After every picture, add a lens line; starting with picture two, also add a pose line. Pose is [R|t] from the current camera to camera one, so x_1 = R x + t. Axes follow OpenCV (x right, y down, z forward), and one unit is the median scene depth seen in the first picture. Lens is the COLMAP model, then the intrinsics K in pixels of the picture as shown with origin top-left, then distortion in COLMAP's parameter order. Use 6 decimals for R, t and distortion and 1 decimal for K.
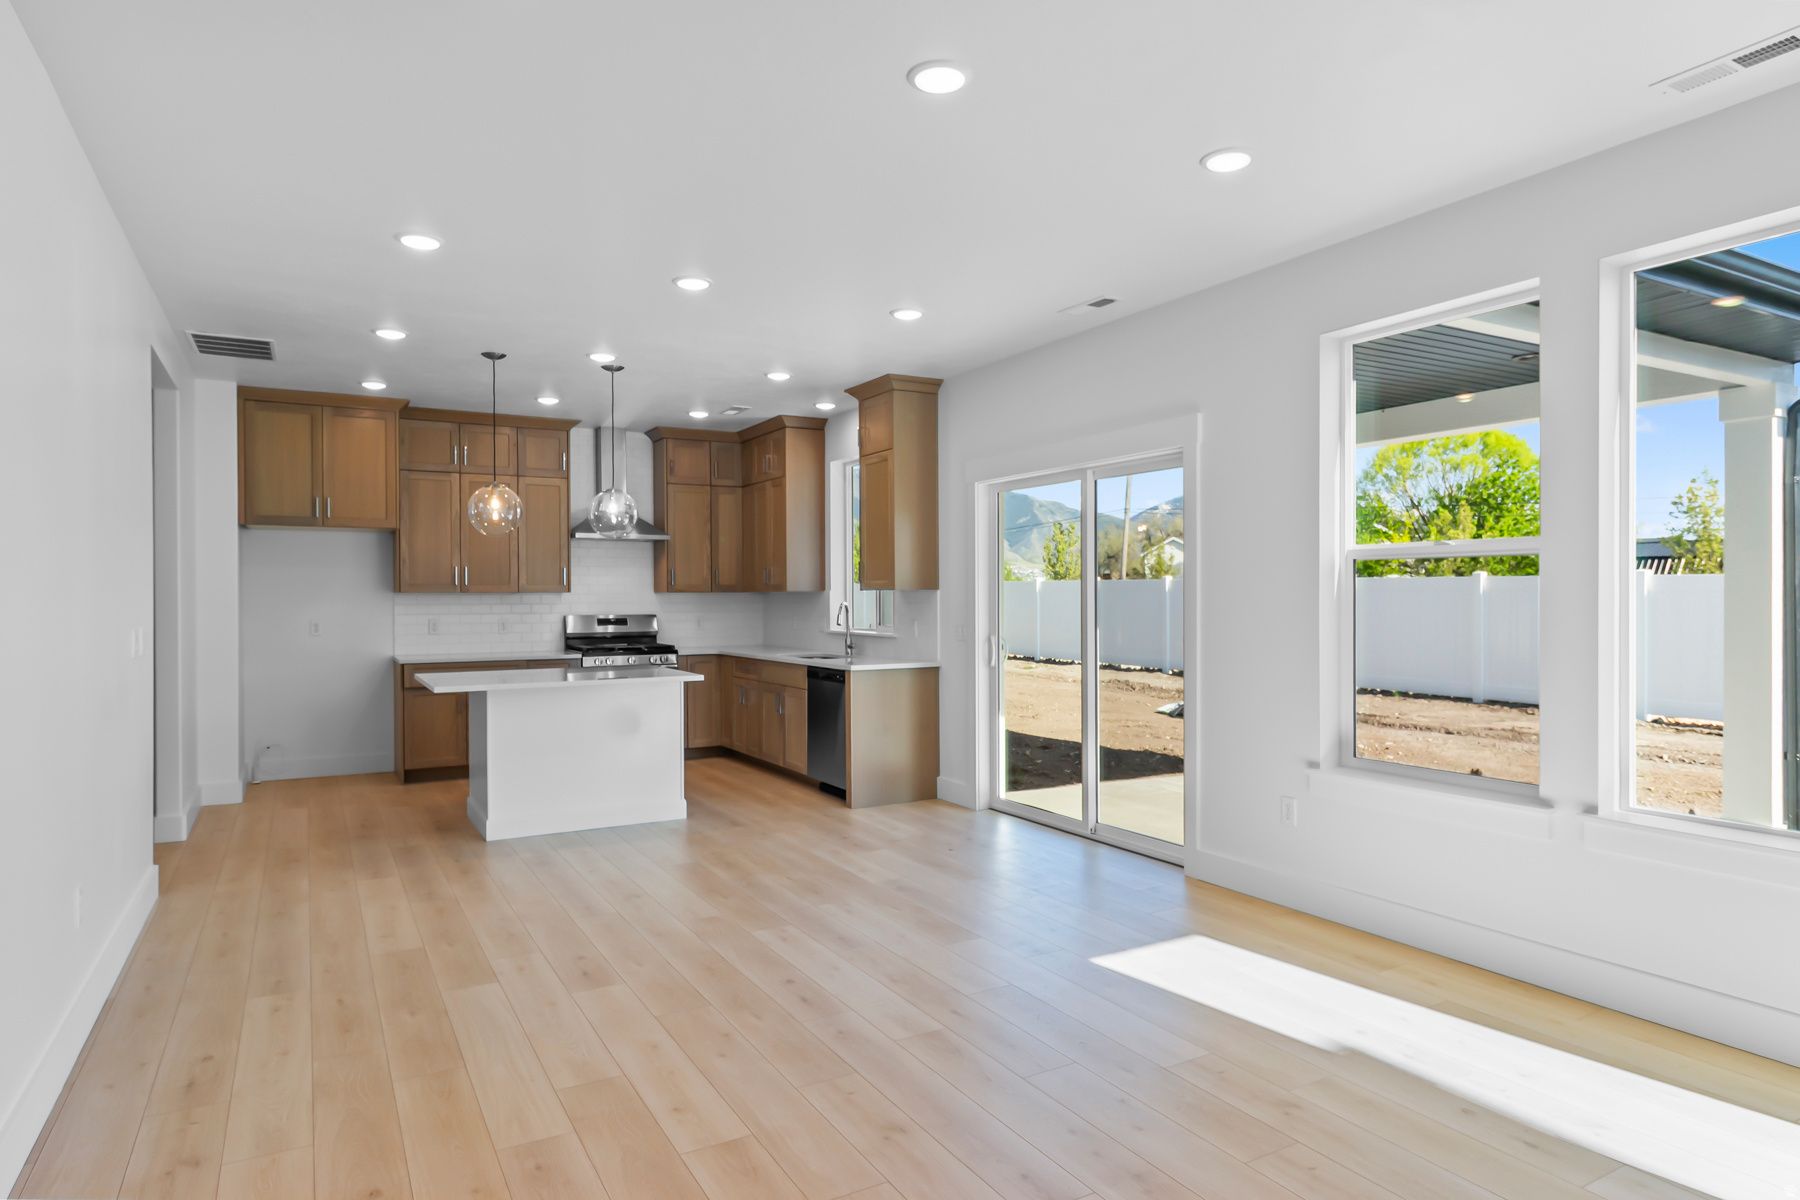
lens RADIAL K [[1051.6, 0, 909.5], [0, 1051.6, 601.7], [0, 0, 1]] dist [0.017886, -0.000237]
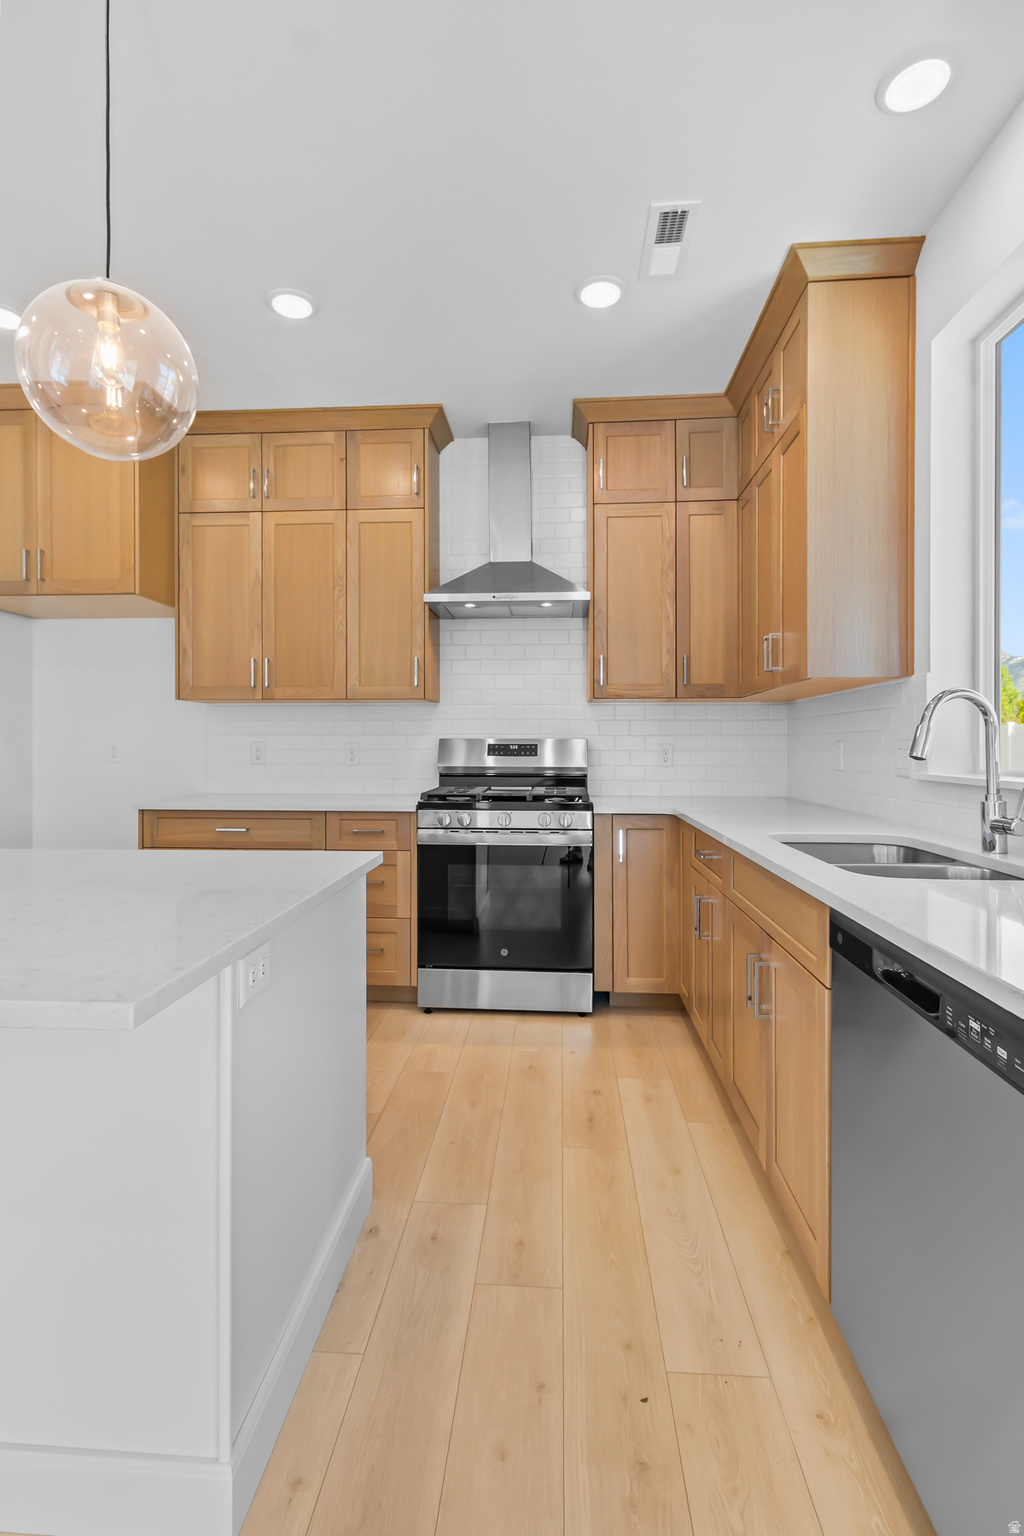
lens RADIAL K [[734.5, 0, 509.3], [0, 734.5, 743.5], [0, 0, 1]] dist [0.009291, 0.000458]
pose [[0.830104, 0.002800, -0.557602, -0.052121], [-0.007118, 0.999959, -0.005576, 0.018866], [0.557563, 0.008598, 0.830090, 0.695330]]
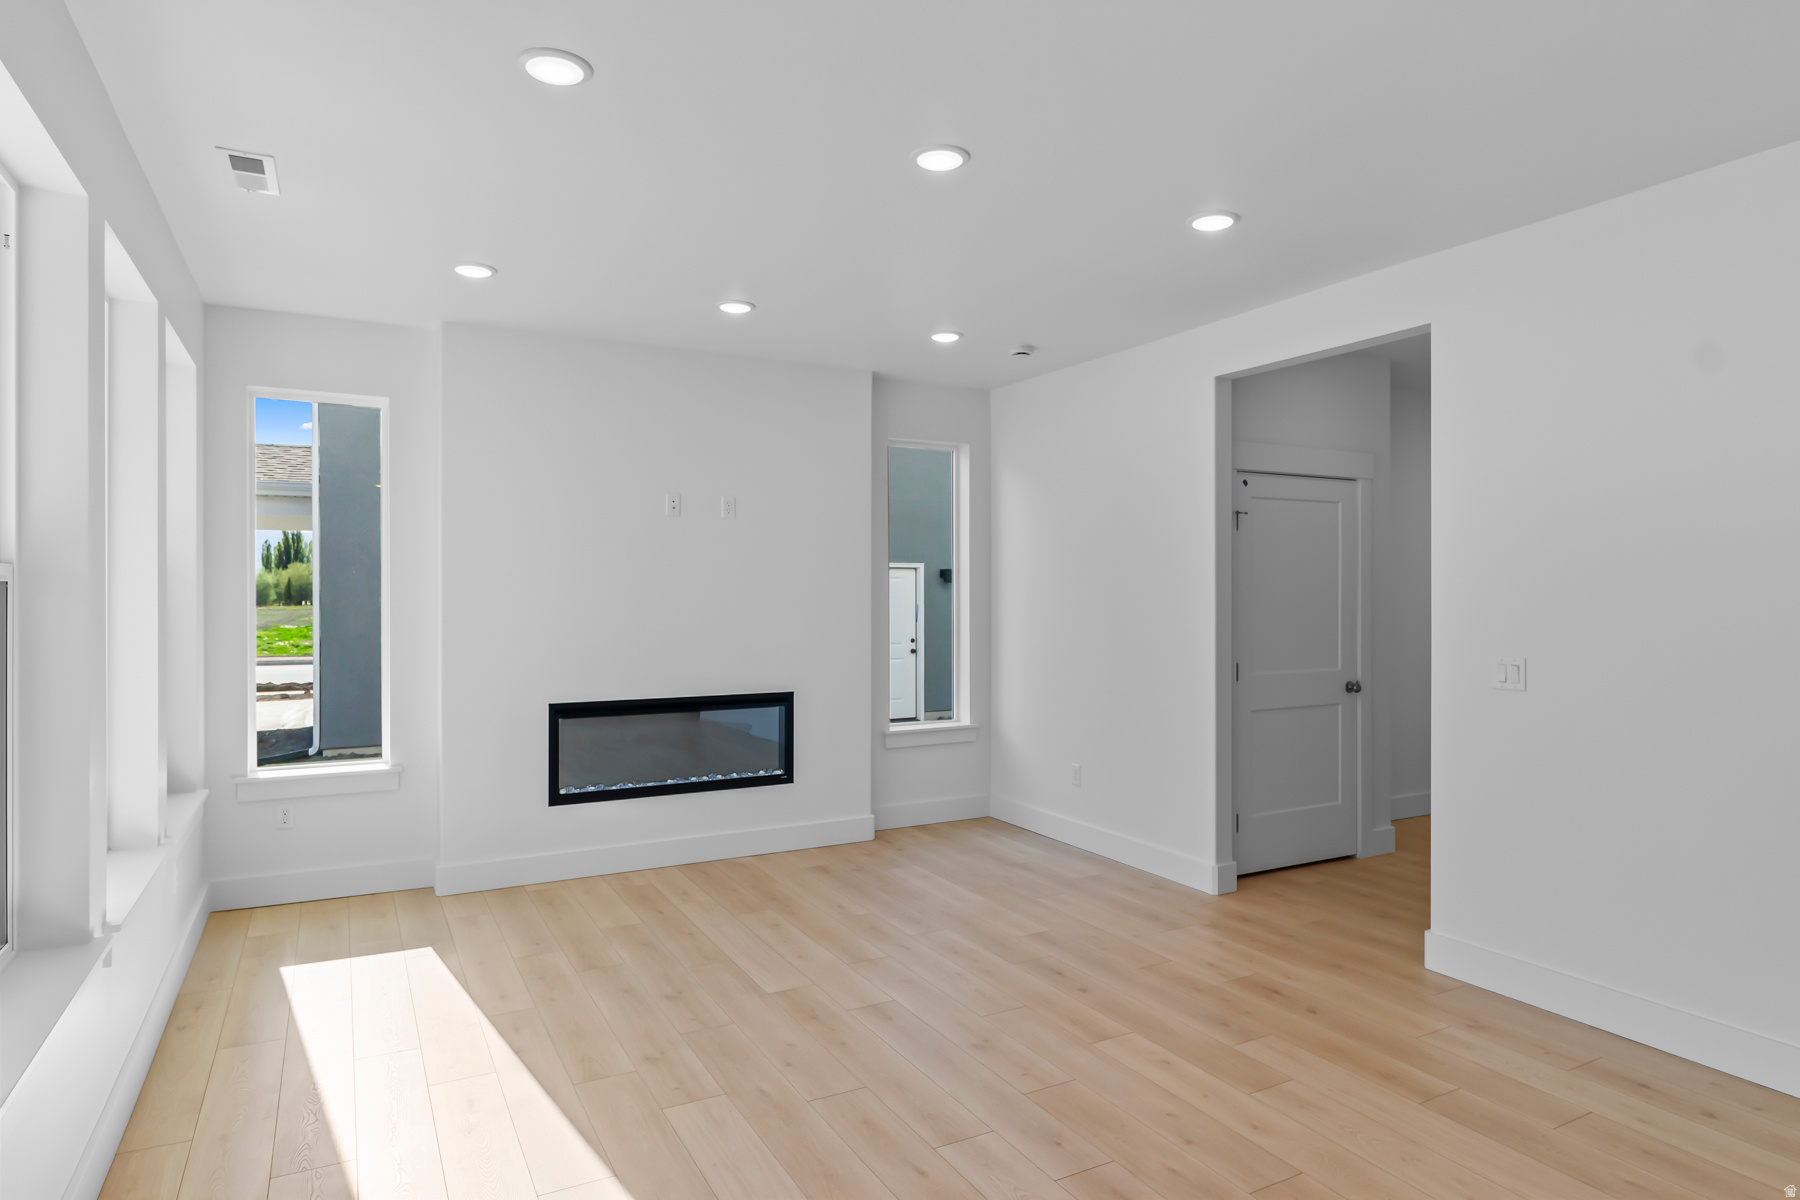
lens RADIAL K [[1051.6, 0, 900.4], [0, 1051.6, 601.3], [0, 0, 1]] dist [0.017886, -0.000237]
pose [[-0.999647, 0.005409, 0.026010, 0.040701], [0.005560, 0.999968, 0.005759, -0.041317], [-0.025978, 0.005901, -0.999645, 1.949985]]
